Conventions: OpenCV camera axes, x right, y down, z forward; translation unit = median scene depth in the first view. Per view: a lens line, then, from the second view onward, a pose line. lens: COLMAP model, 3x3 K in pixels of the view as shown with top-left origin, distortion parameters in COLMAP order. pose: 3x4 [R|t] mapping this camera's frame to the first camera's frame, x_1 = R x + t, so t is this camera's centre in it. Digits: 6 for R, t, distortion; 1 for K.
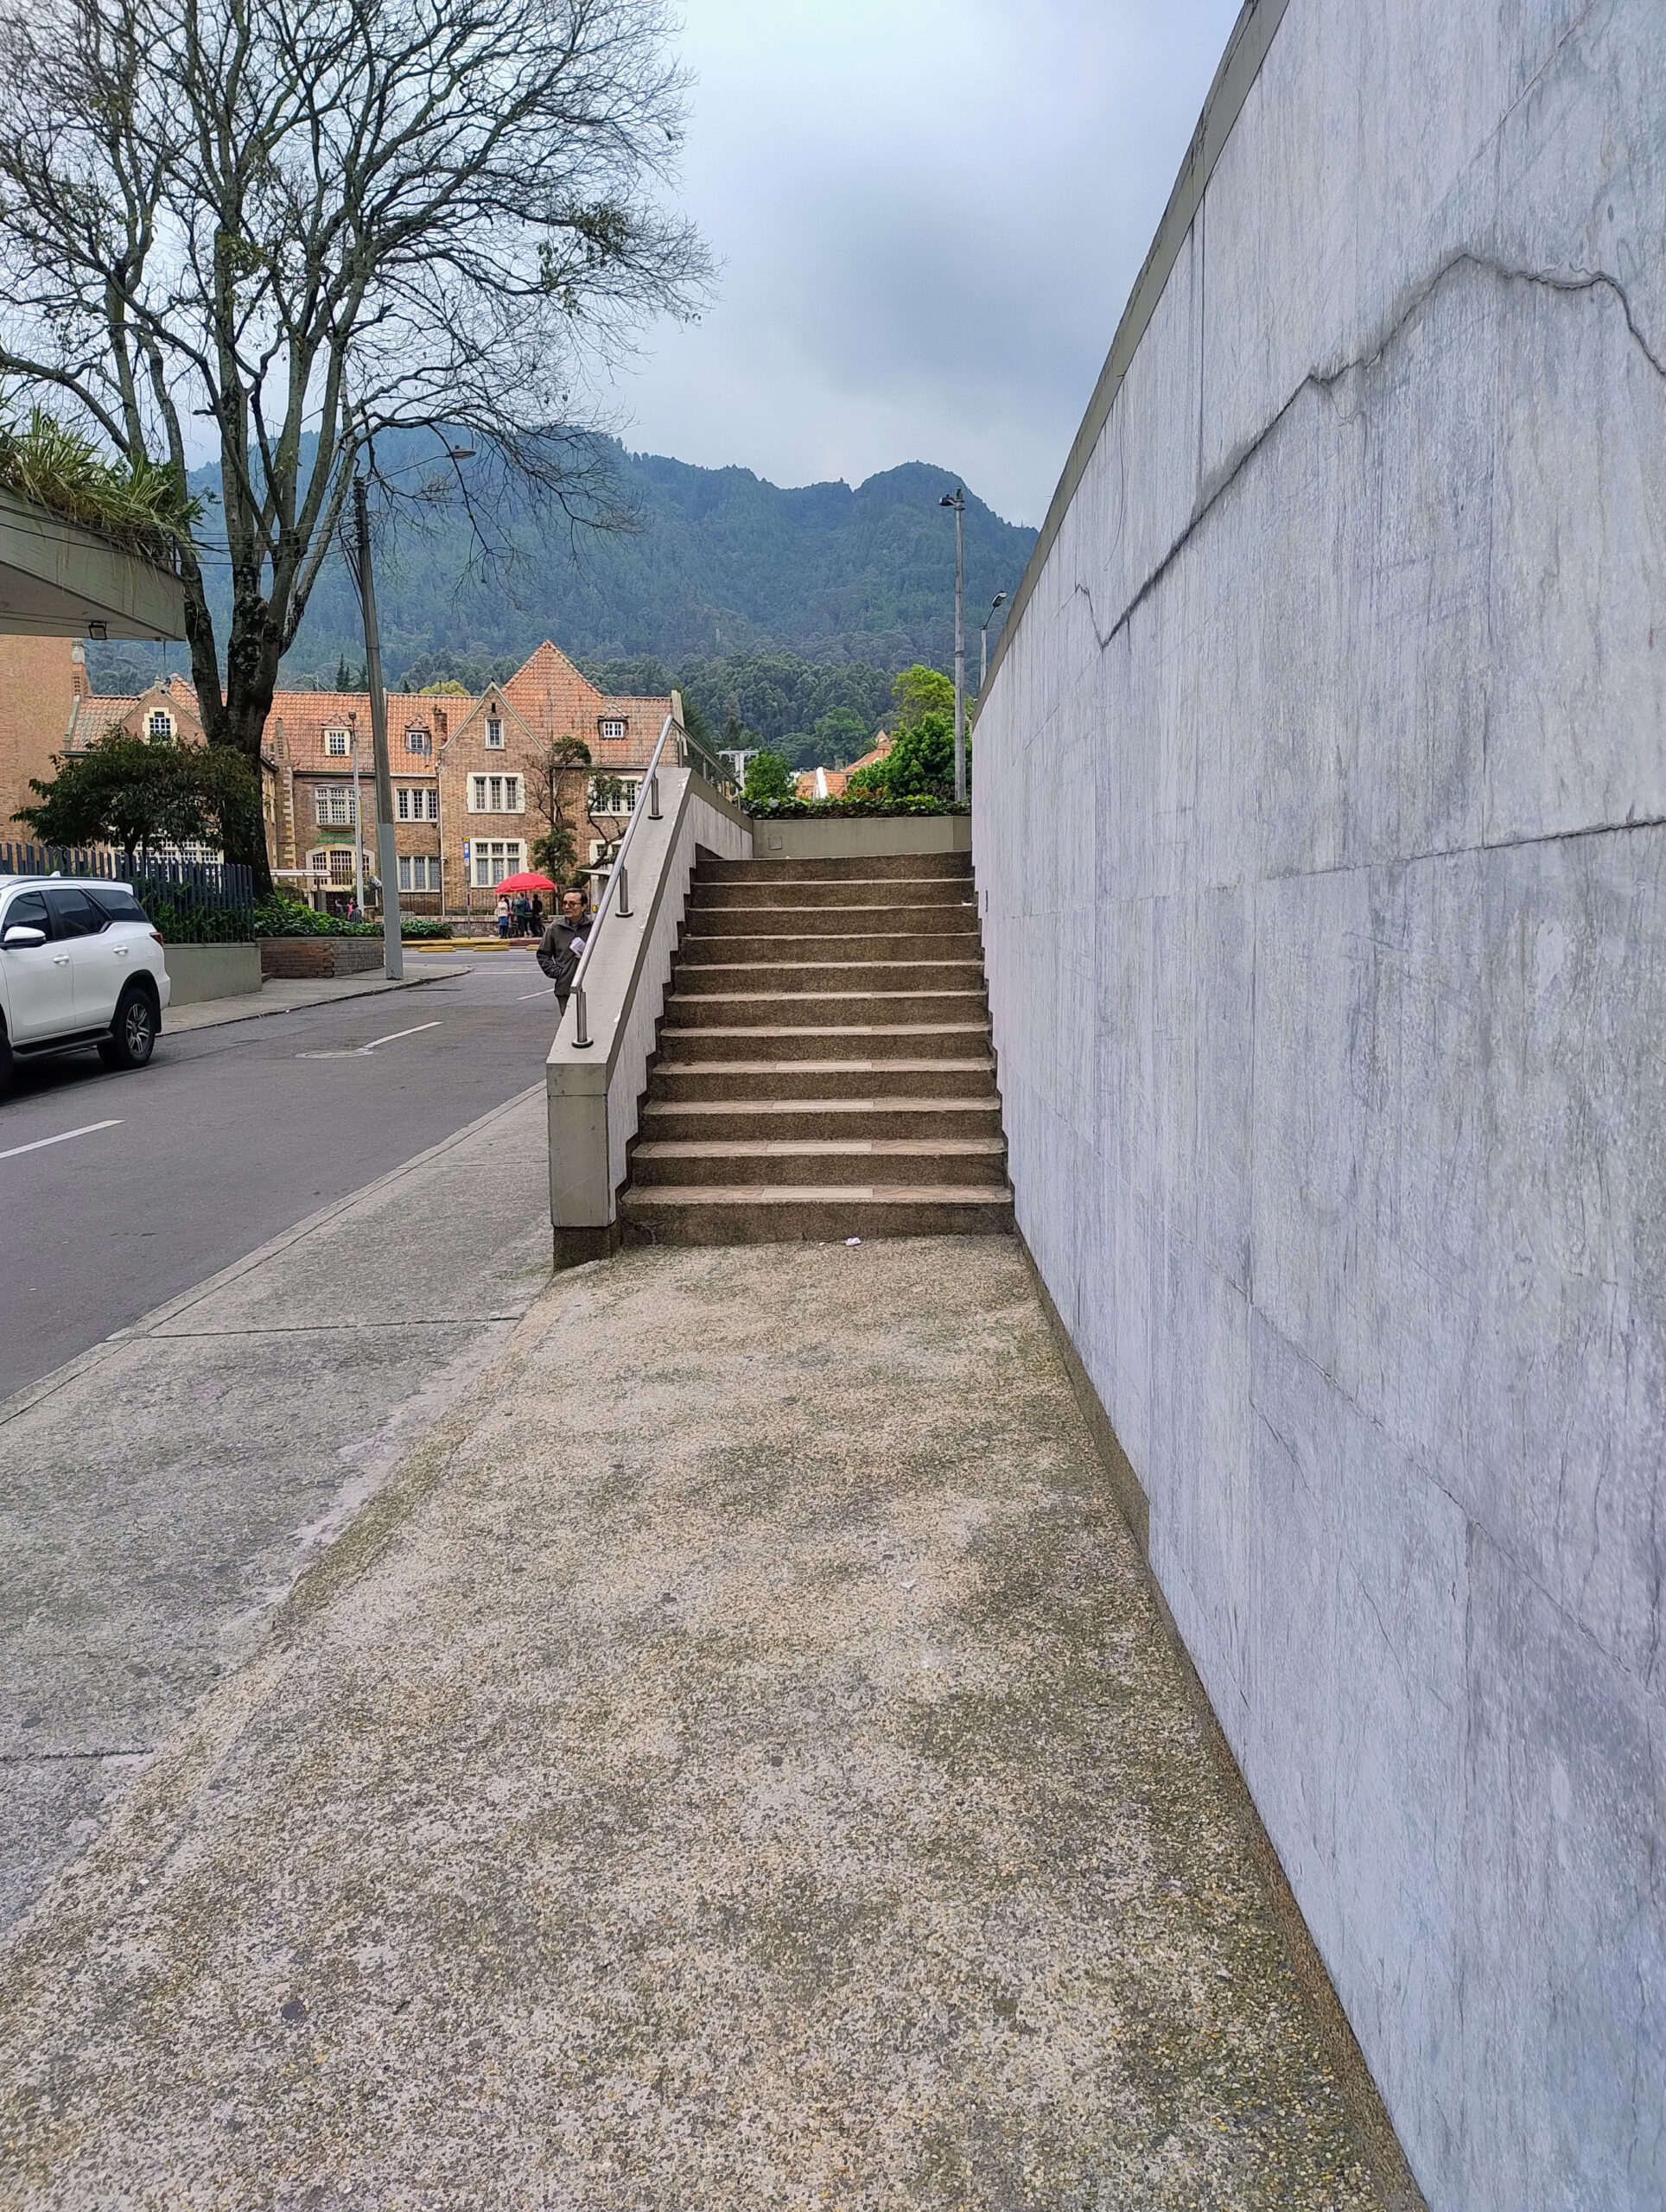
lens RADIAL K [[1522.2, 0, 847.2], [0, 1522.2, 1087.9], [0, 0, 1]] dist [0.055494, -0.057415]
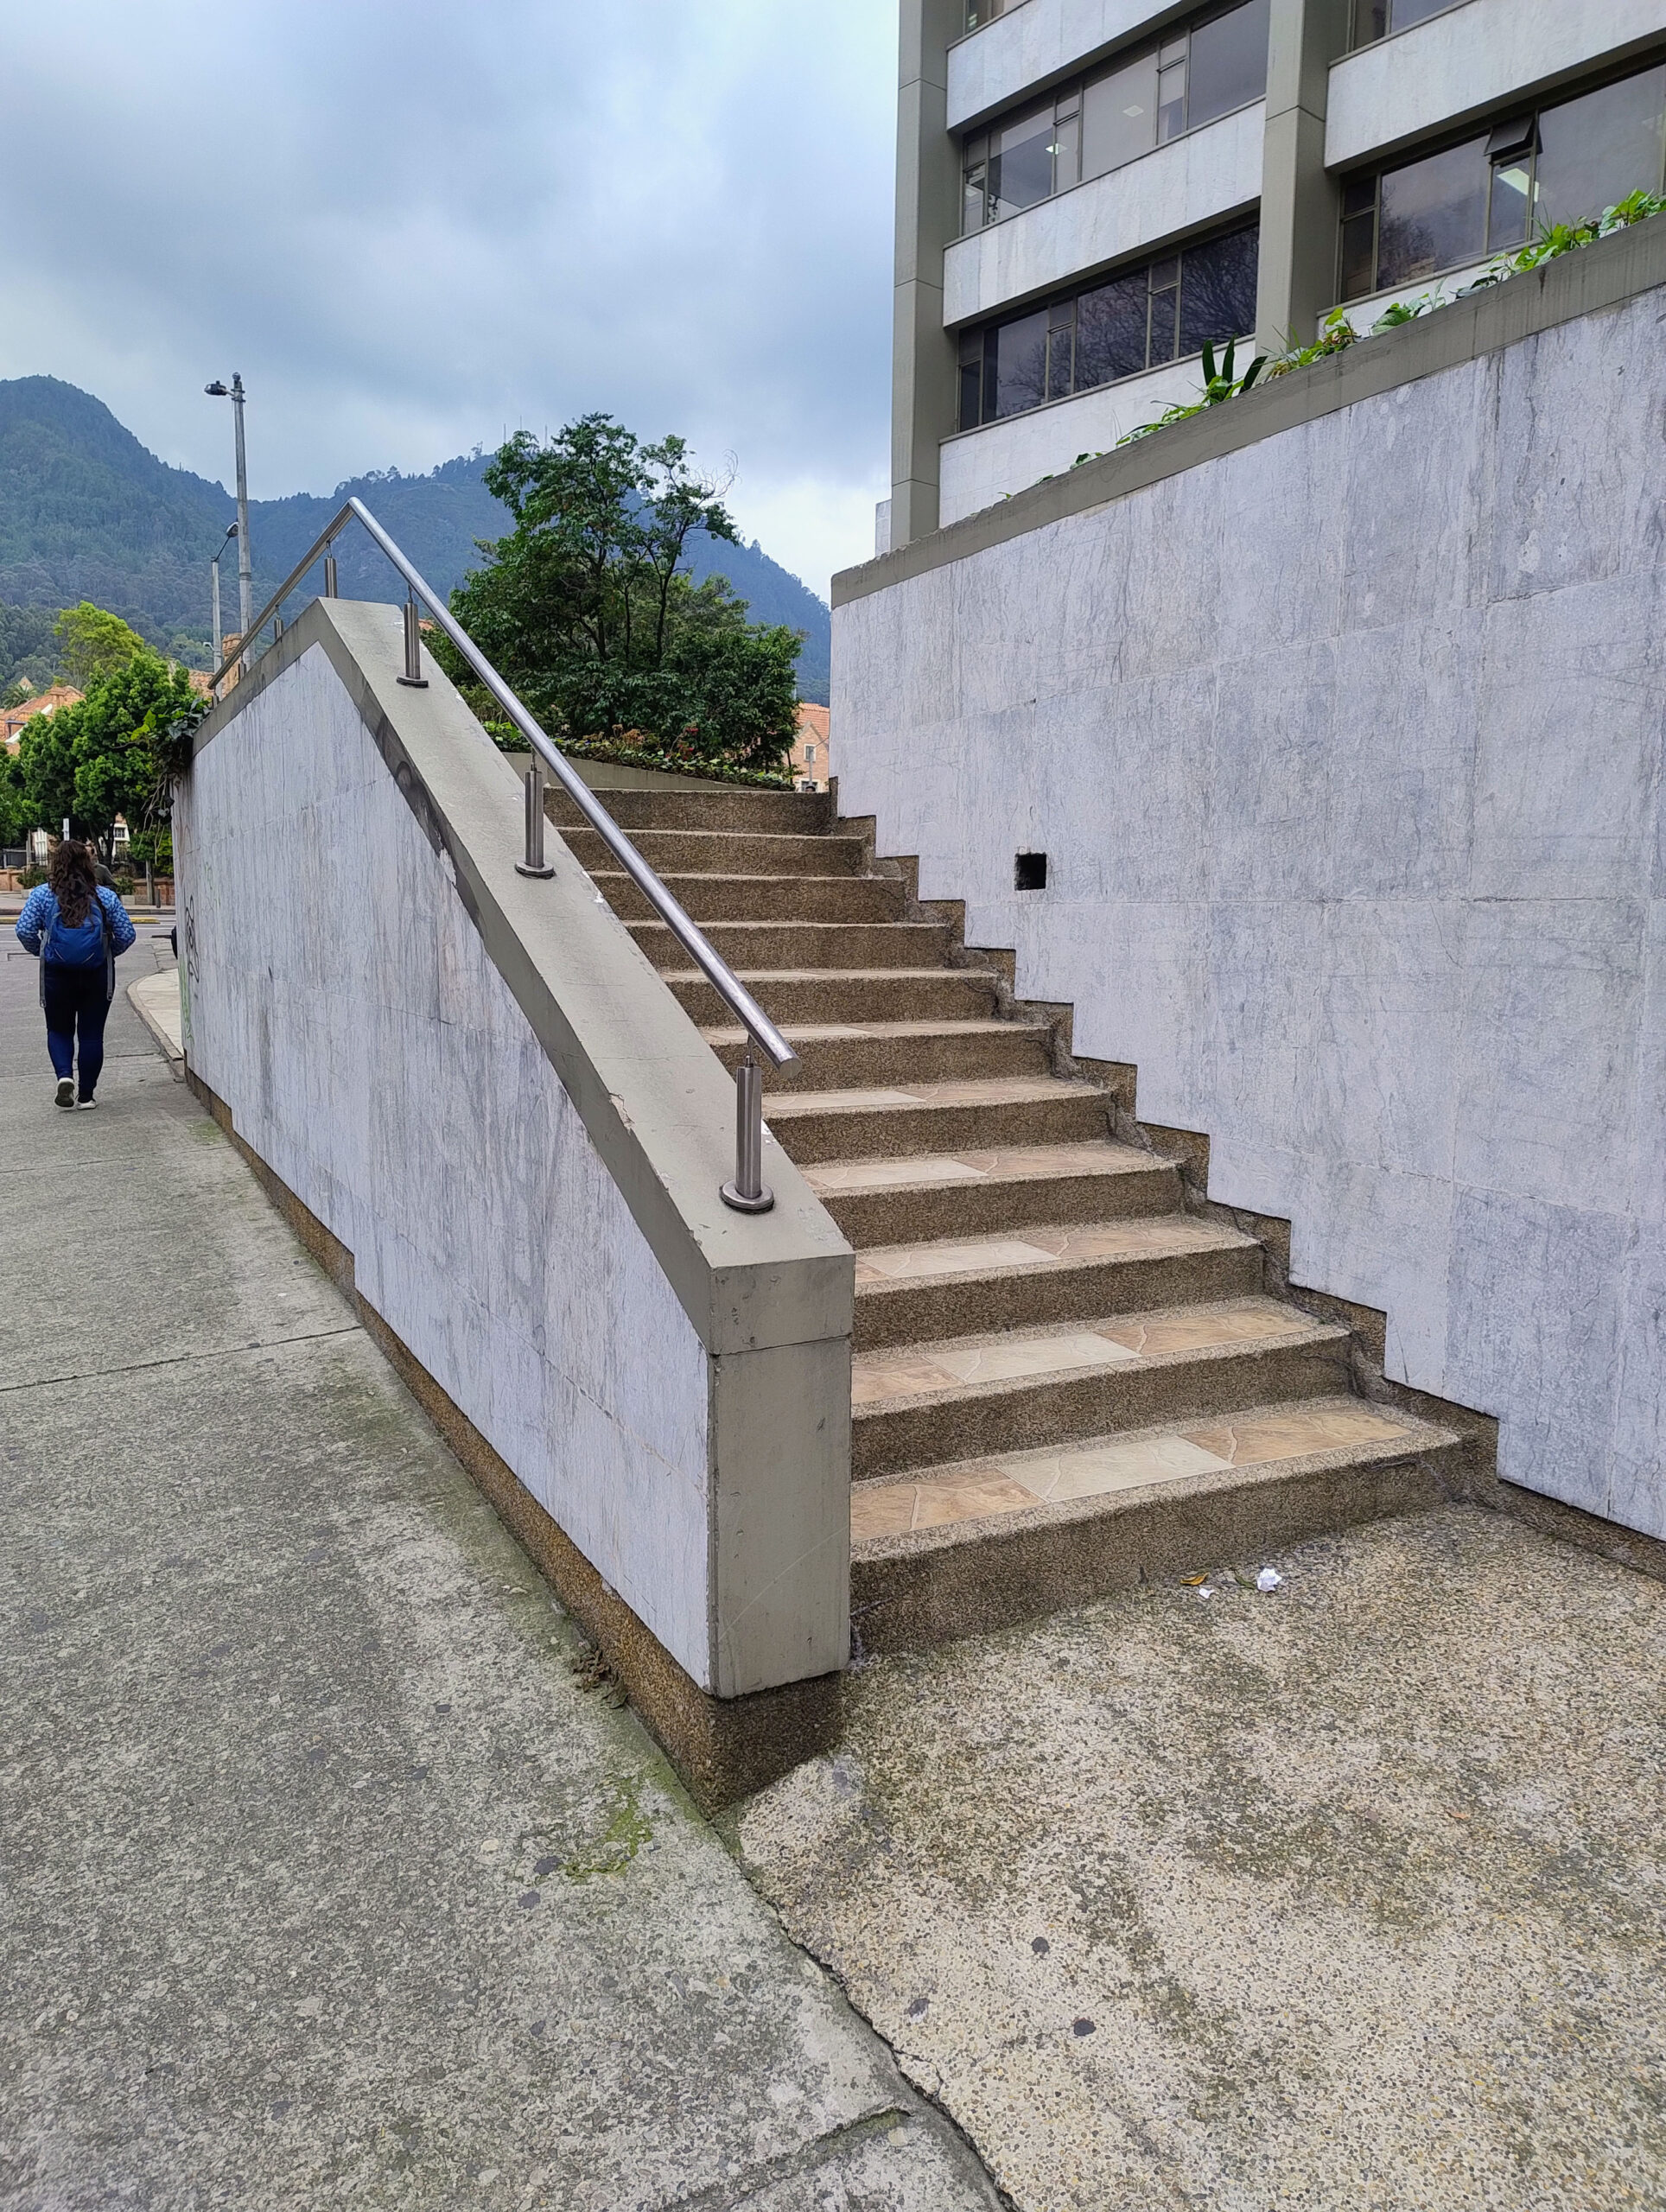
lens RADIAL K [[1522.2, 0, 822.7], [0, 1522.2, 1088.6], [0, 0, 1]] dist [0.055494, -0.057415]
pose [[0.875525, -0.032934, 0.482049, -0.548803], [0.028904, 0.999458, 0.015786, -0.100130], [-0.482307, 0.000112, 0.876002, 1.047478]]
